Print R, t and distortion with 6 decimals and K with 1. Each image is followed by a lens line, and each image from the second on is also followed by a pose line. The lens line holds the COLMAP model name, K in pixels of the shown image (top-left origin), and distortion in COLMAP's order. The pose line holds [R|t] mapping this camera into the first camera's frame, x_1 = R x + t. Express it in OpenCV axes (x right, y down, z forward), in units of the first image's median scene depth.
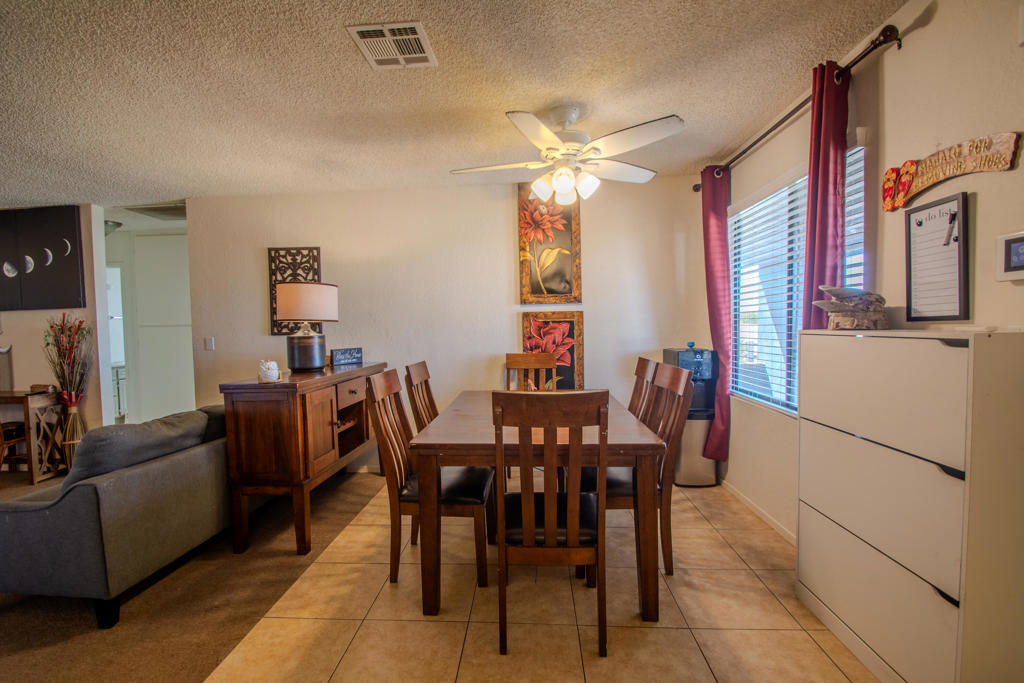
lens RADIAL K [[447.6, 0, 500.7], [0, 447.6, 347.0], [0, 0, 1]] dist [0.002453, -0.010087]
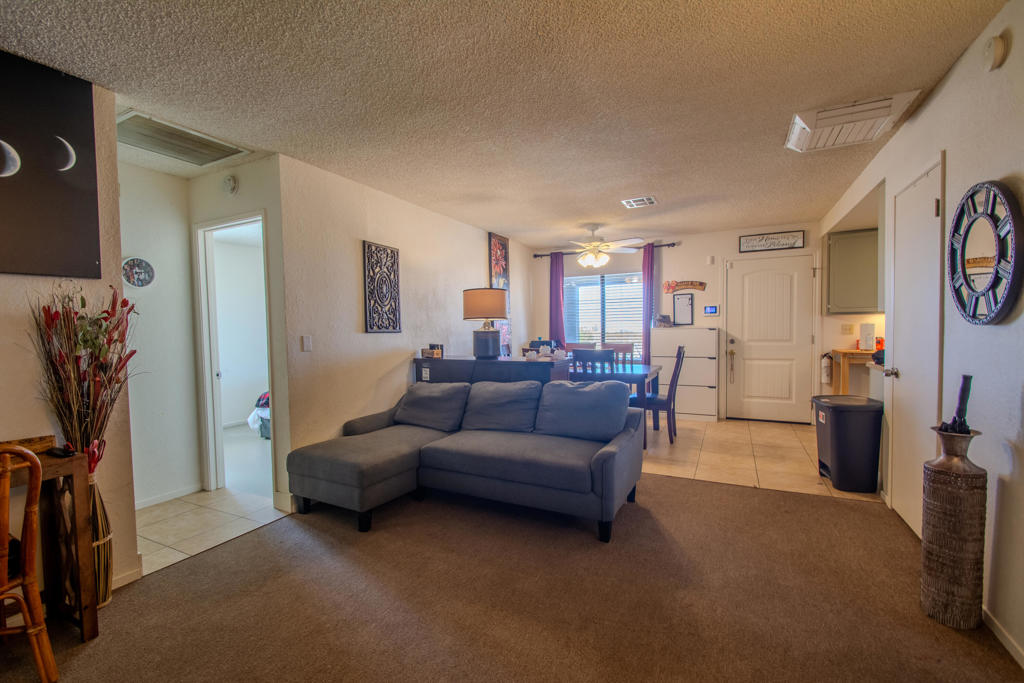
lens RADIAL K [[447.6, 0, 500.7], [0, 447.6, 347.0], [0, 0, 1]] dist [0.002453, -0.010087]
pose [[0.394836, -0.021913, 0.918490, -1.276356], [0.053554, 0.998565, 0.000802, 0.018109], [-0.917189, 0.048872, 0.395443, 0.372048]]
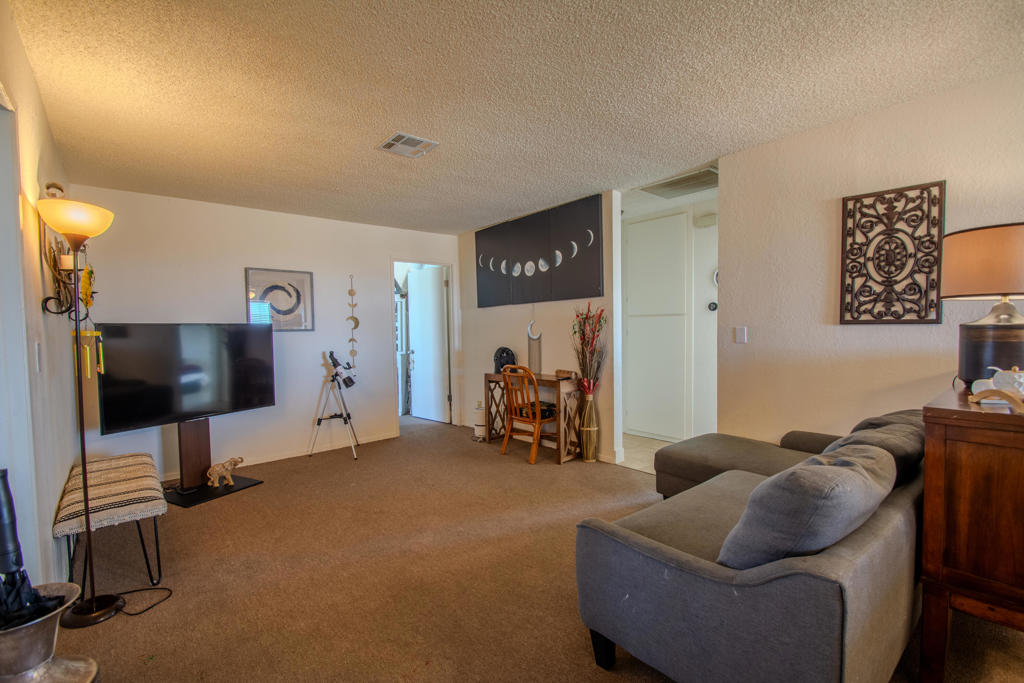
lens RADIAL K [[447.6, 0, 500.7], [0, 447.6, 347.0], [0, 0, 1]] dist [0.002453, -0.010087]
pose [[0.697928, 0.037583, -0.715181, -0.385692], [-0.026430, 0.999293, 0.026720, 0.004204], [0.715680, 0.000253, 0.698428, 0.141014]]
